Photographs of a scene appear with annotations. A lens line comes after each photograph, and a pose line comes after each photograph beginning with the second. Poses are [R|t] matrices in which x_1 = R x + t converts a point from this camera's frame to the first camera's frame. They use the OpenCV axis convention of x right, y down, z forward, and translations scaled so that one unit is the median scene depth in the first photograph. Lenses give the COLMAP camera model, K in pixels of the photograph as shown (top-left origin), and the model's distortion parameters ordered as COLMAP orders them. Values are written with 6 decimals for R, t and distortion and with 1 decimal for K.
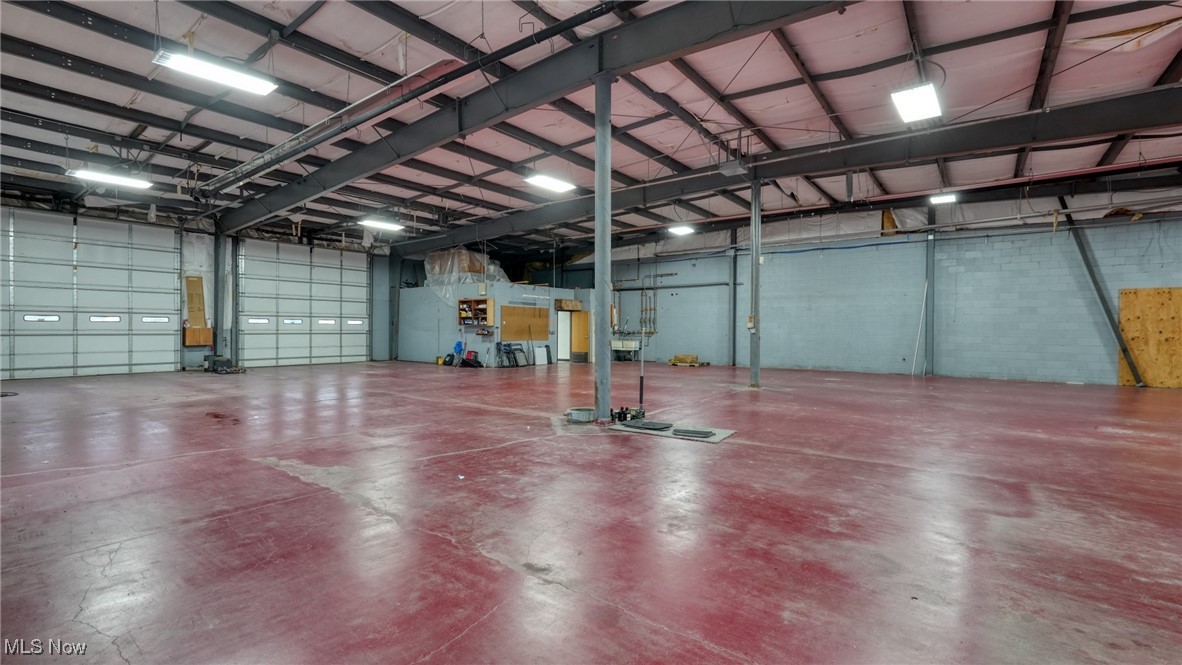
lens RADIAL K [[516.1, 0, 591.8], [0, 516.1, 332.7], [0, 0, 1]] dist [-0.011733, 0.003797]
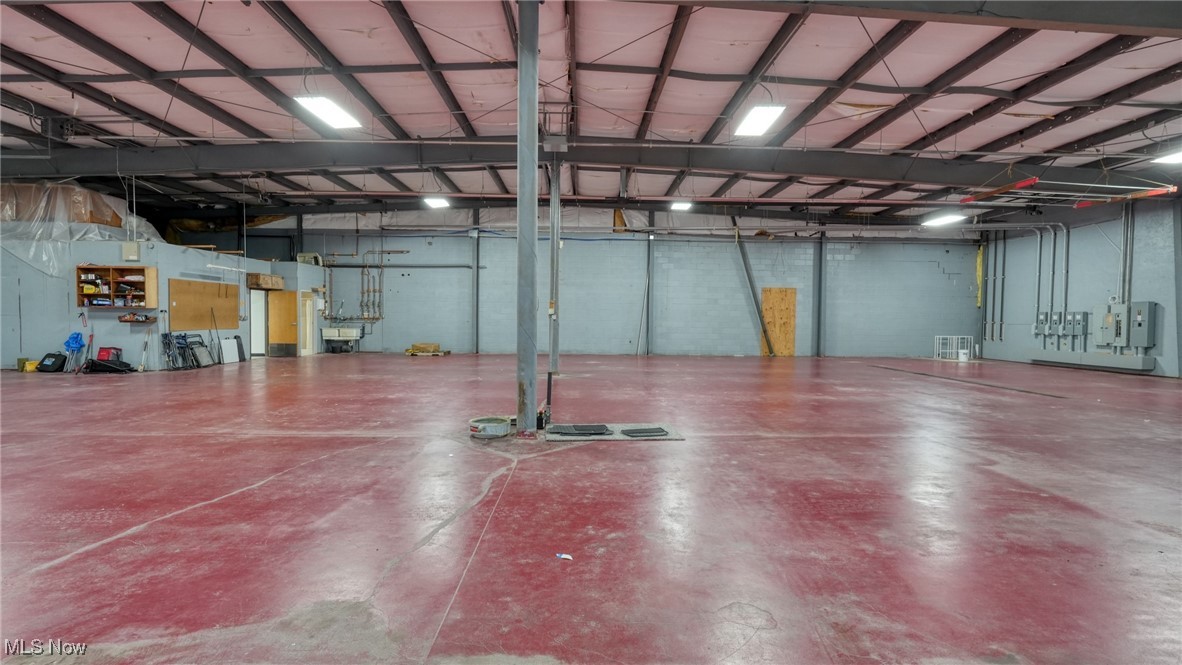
lens RADIAL K [[516.1, 0, 591.0], [0, 516.1, 331.3], [0, 0, 1]] dist [-0.011733, 0.003797]
pose [[0.784332, -0.015787, 0.620141, -0.169306], [-0.000627, 0.999655, 0.026241, -0.001611], [-0.620341, -0.020970, 0.784052, 0.140142]]
